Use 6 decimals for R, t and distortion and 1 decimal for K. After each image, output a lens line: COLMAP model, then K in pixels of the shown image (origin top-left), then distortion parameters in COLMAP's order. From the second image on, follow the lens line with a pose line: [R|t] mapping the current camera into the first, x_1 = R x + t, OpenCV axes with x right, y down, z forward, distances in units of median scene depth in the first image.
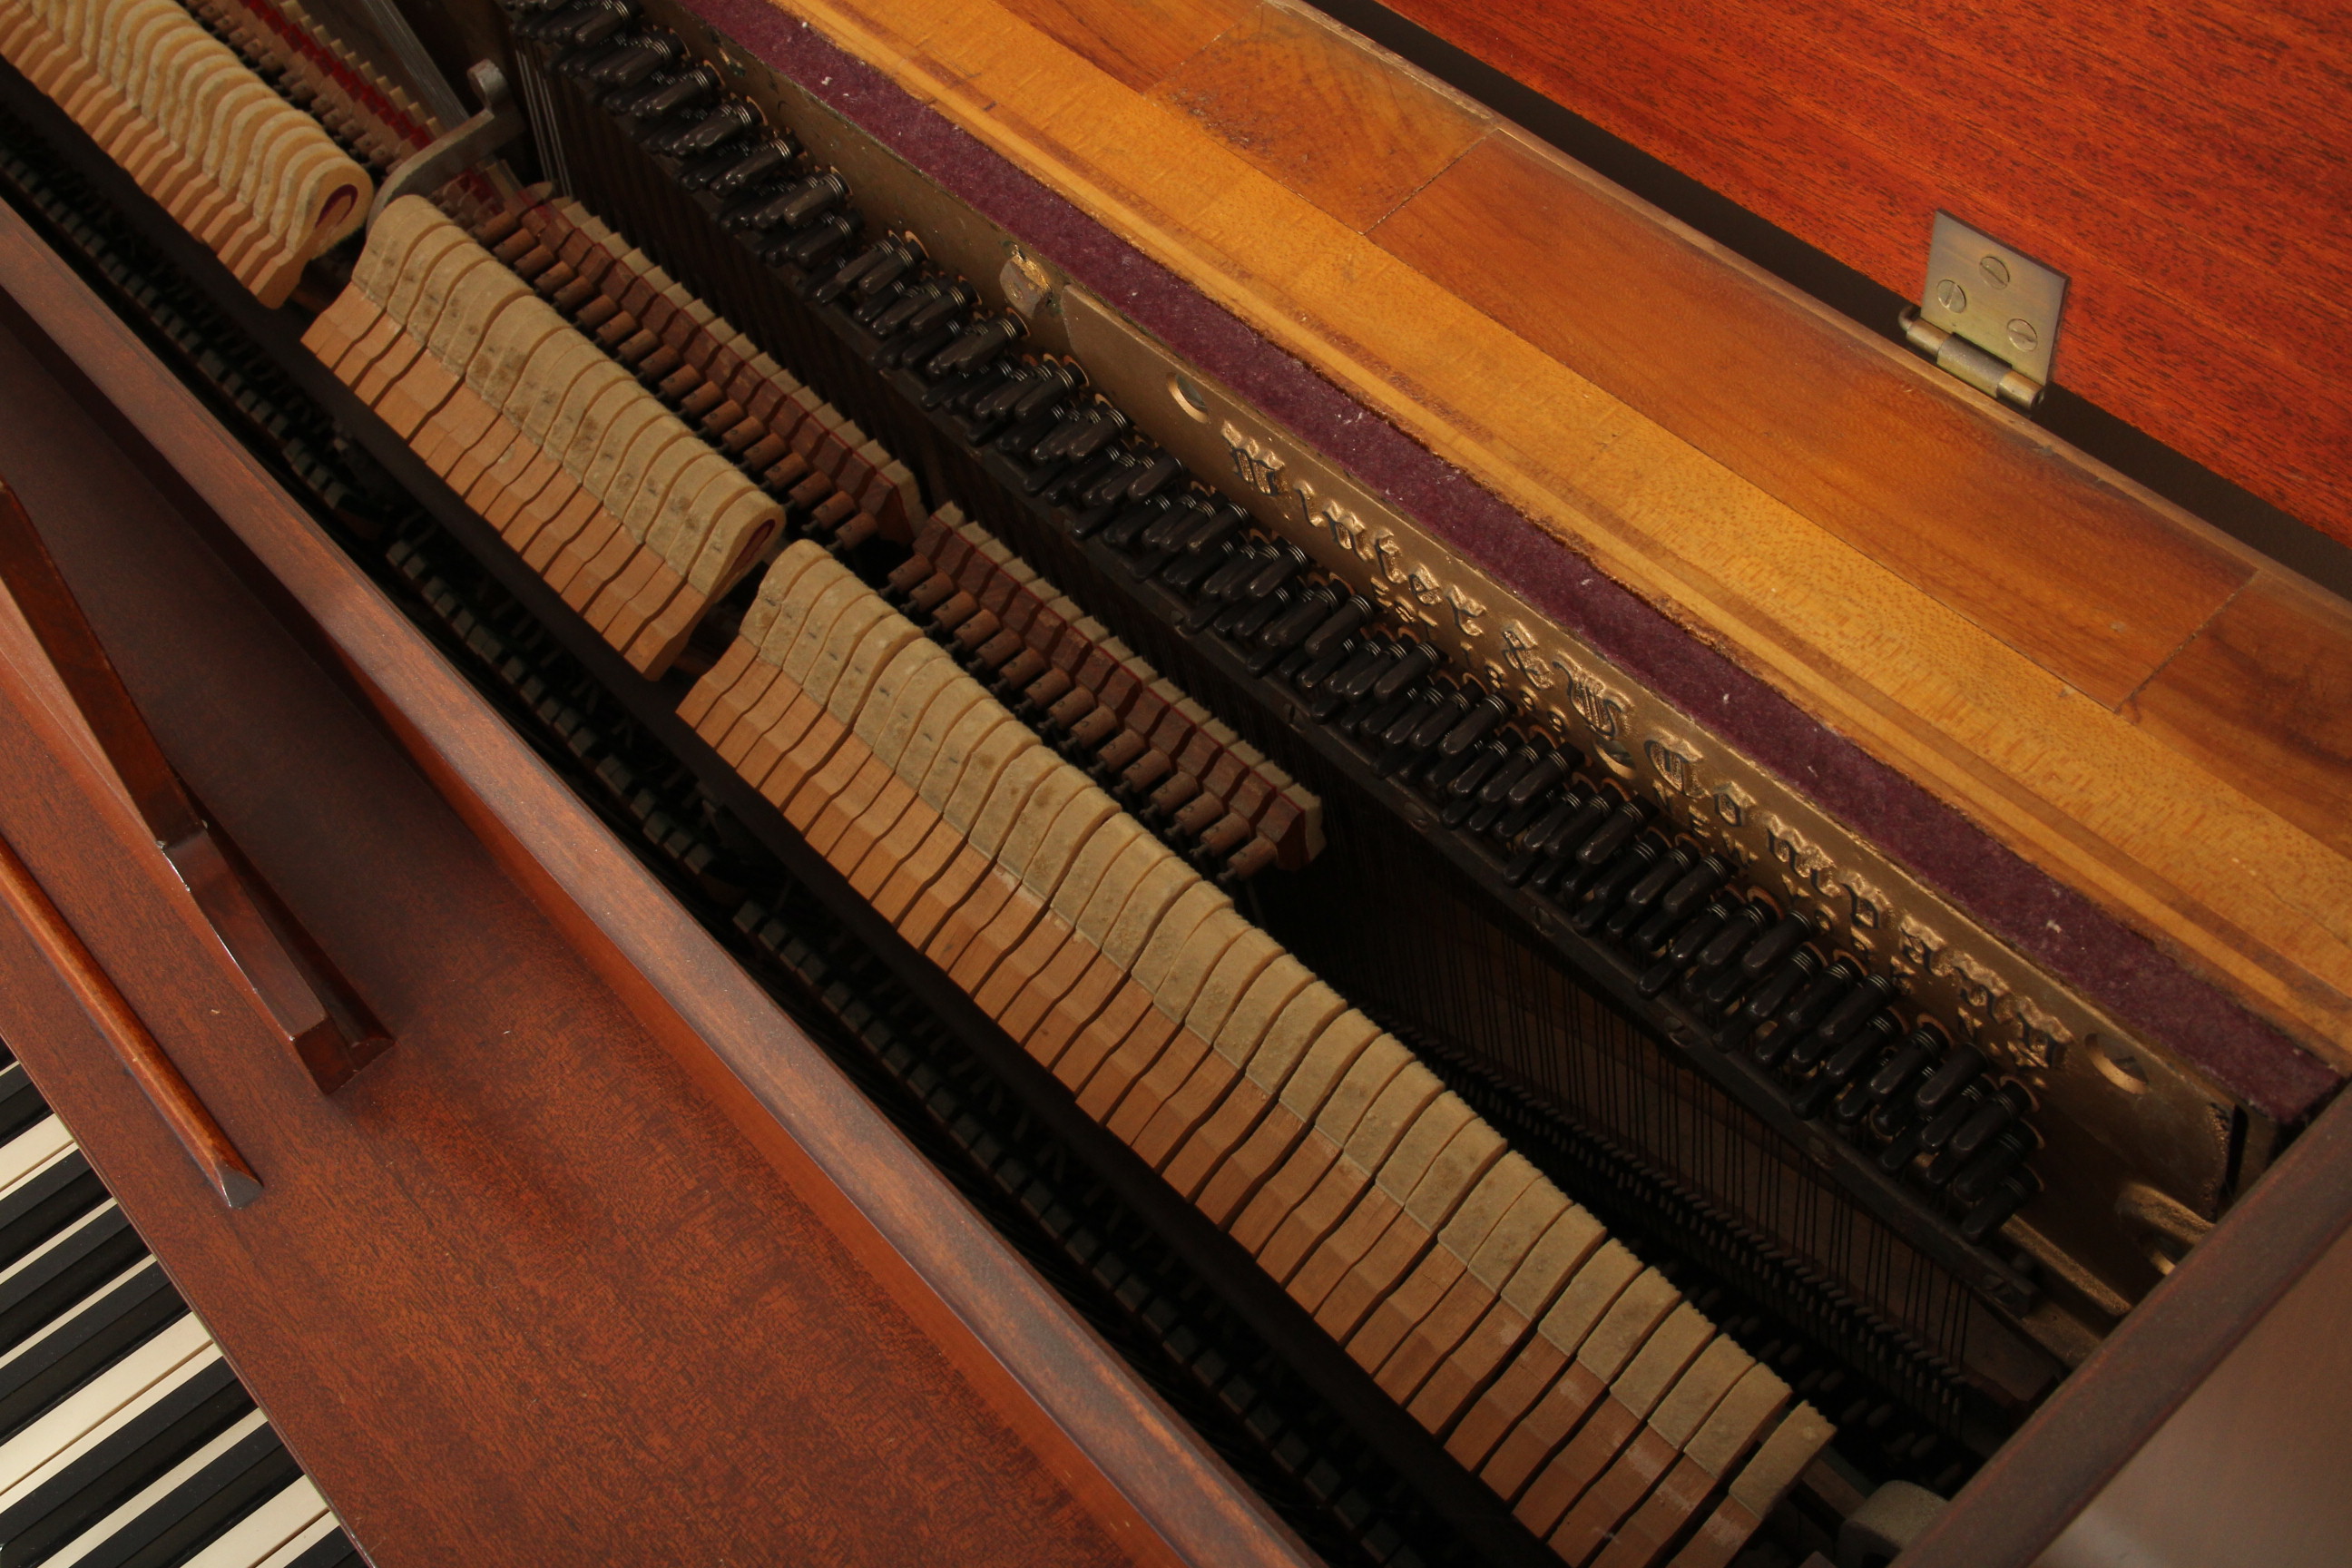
lens RADIAL K [[2714.5, 0, 1176.0], [0, 2714.5, 784.0], [0, 0, 1]] dist [-0.061570, 0.347826]
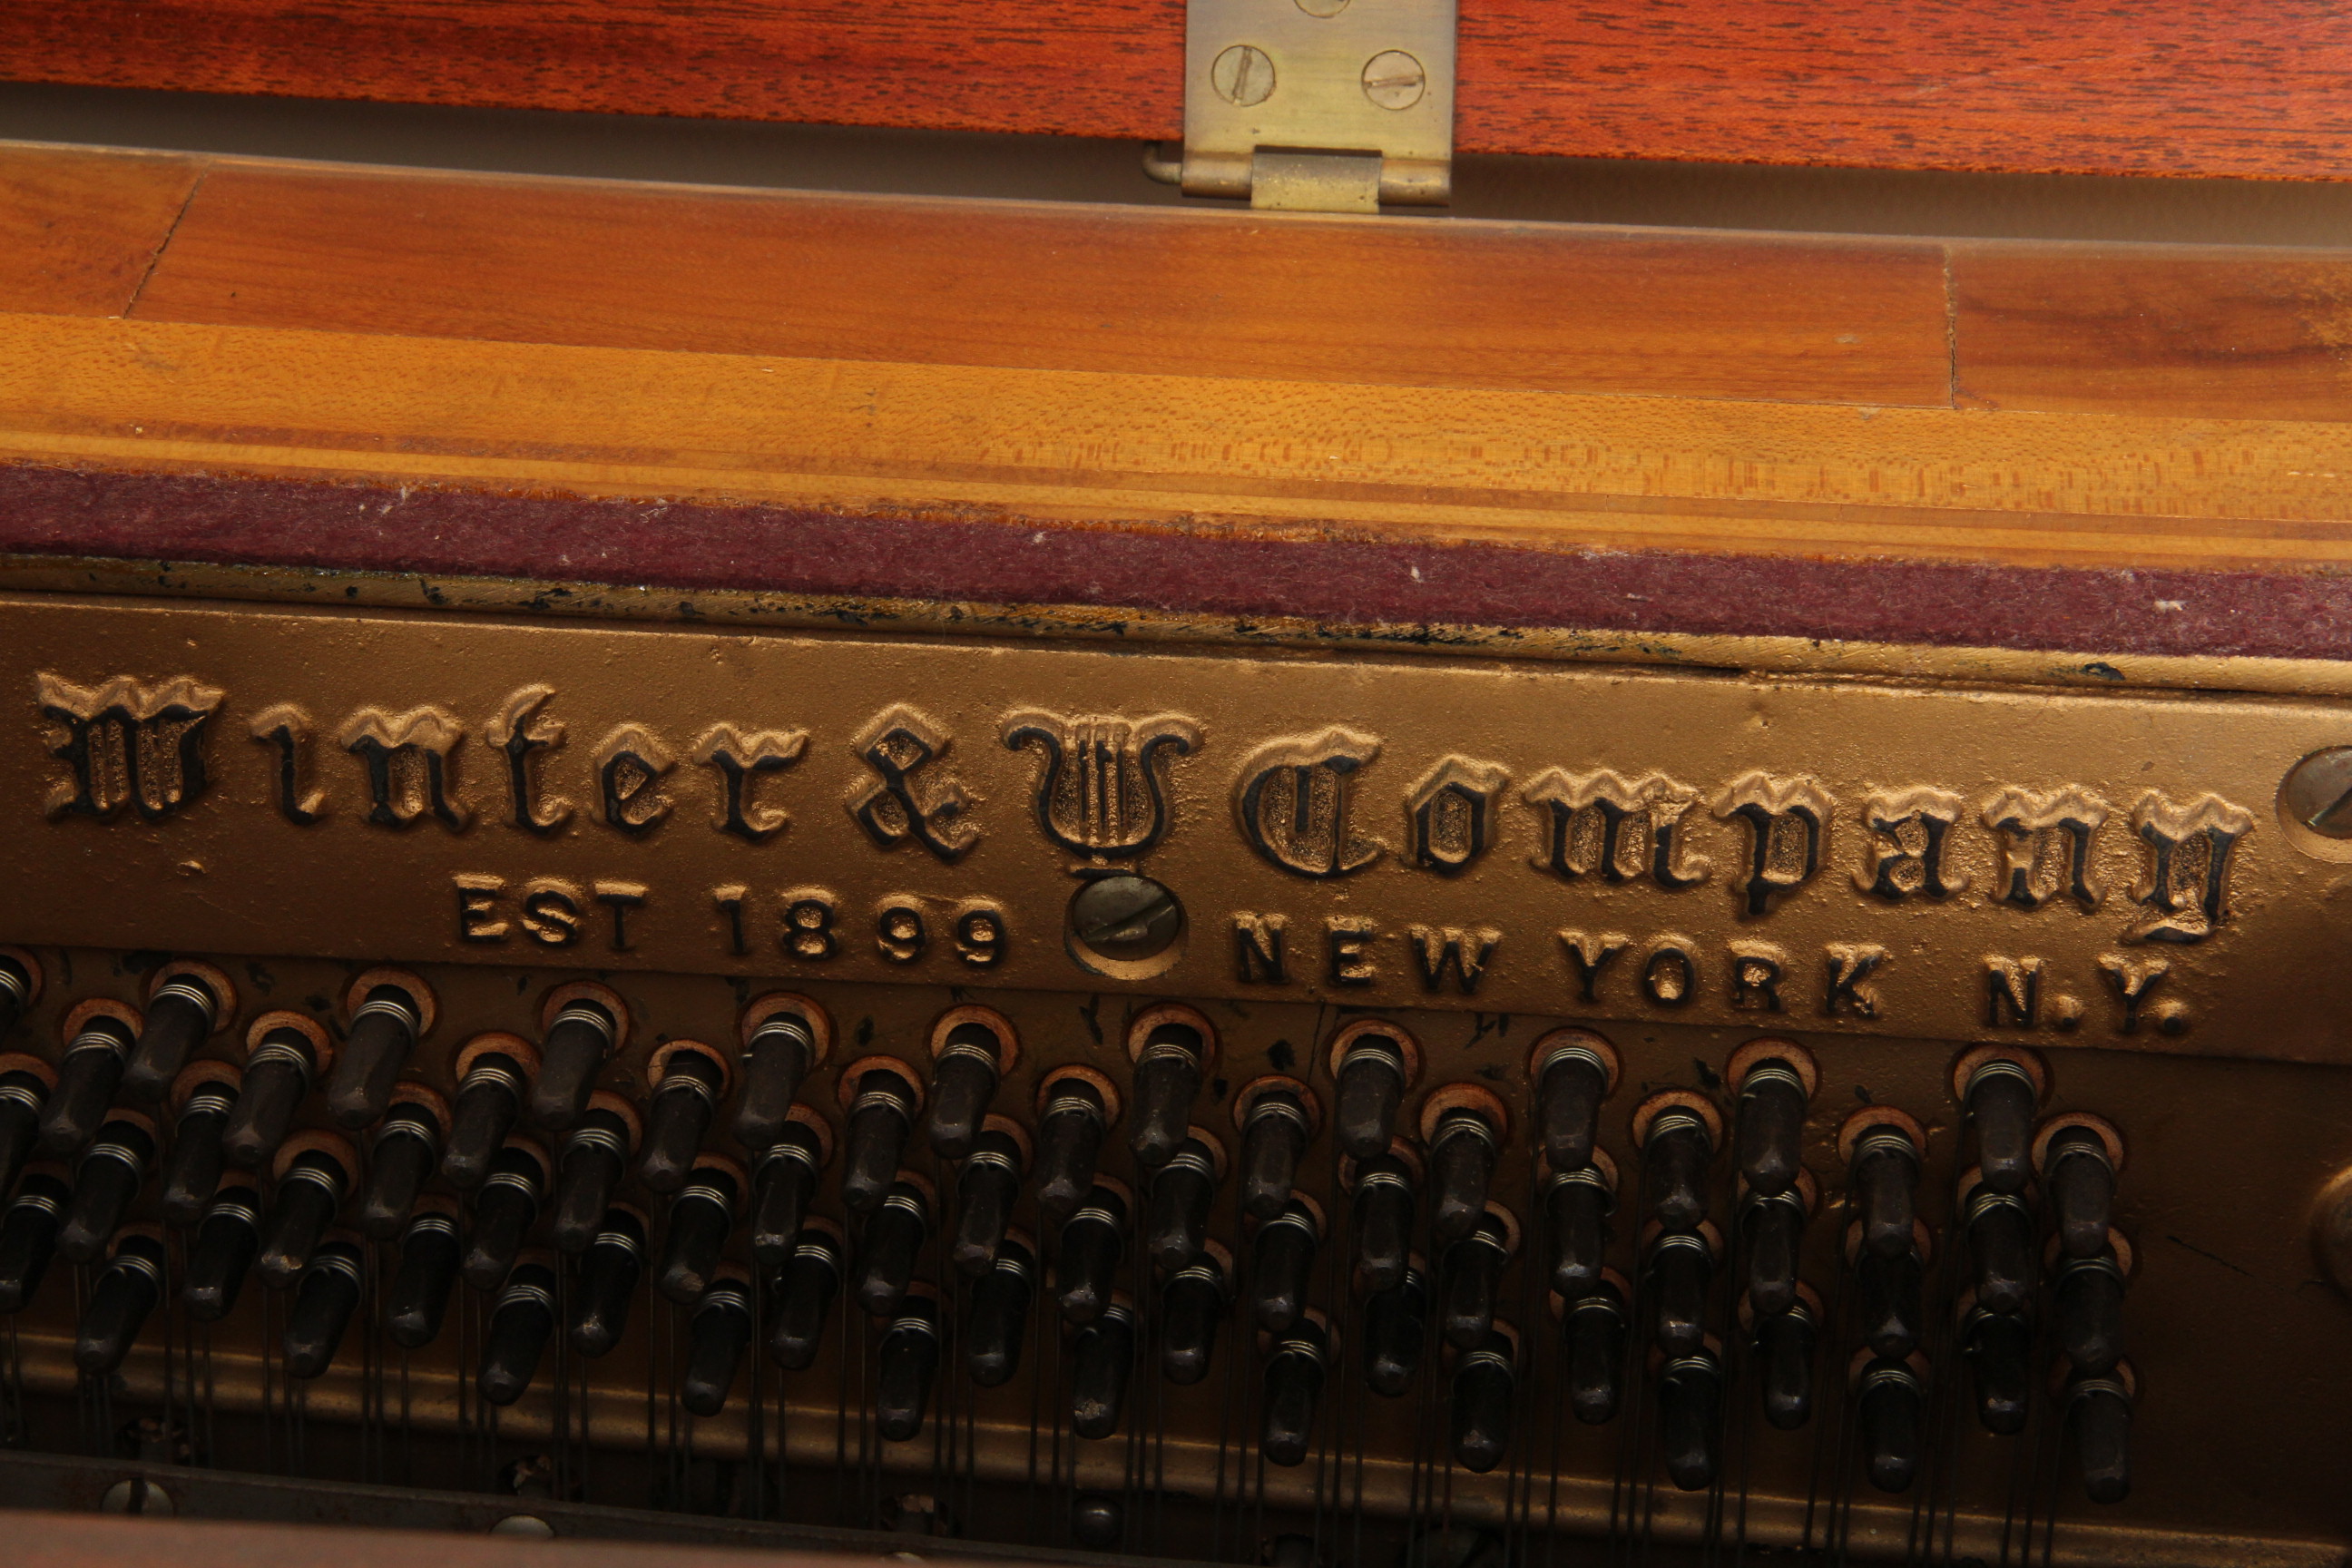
lens RADIAL K [[6146.4, 0, 1176.0], [0, 6146.4, 784.0], [0, 0, 1]] dist [0.383716, 0.097400]
pose [[0.710526, -0.159634, 0.685324, -0.498950], [0.479591, 0.822547, -0.305630, 0.260602], [-0.514922, 0.545833, 0.661000, 0.167924]]
